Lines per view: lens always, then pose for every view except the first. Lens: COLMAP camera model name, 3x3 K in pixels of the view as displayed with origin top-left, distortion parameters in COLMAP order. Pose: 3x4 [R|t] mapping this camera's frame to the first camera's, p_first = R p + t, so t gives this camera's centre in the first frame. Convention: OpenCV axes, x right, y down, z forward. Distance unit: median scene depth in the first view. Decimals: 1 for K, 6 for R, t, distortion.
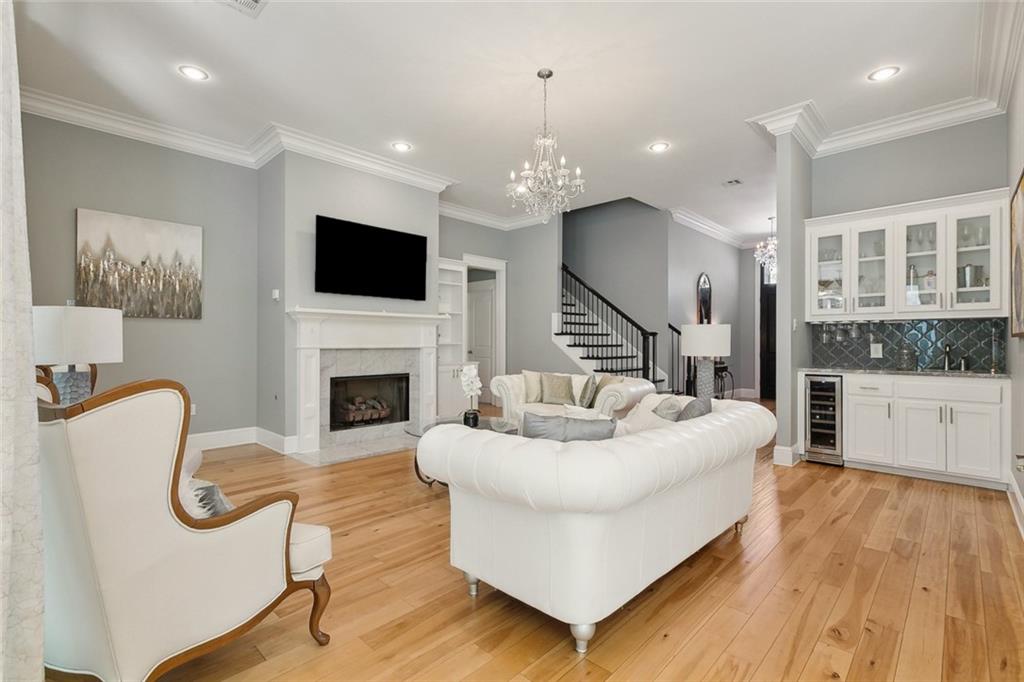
lens RADIAL K [[482.6, 0, 504.3], [0, 482.6, 341.2], [0, 0, 1]] dist [-0.000970, -0.000120]
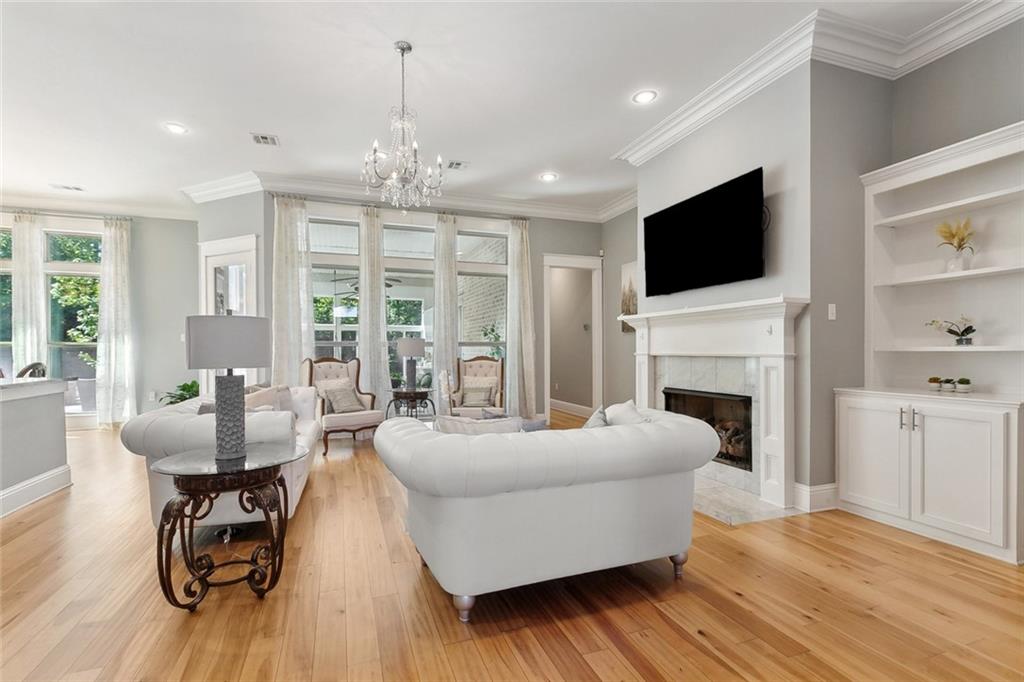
lens RADIAL K [[477.2, 0, 510.7], [0, 477.2, 357.0], [0, 0, 1]] dist [-0.000120, -0.000141]
pose [[-0.452512, 0.010181, -0.891700, 0.562982], [0.006853, 0.999945, 0.007939, 0.008769], [0.891732, -0.002518, -0.452556, 1.129082]]
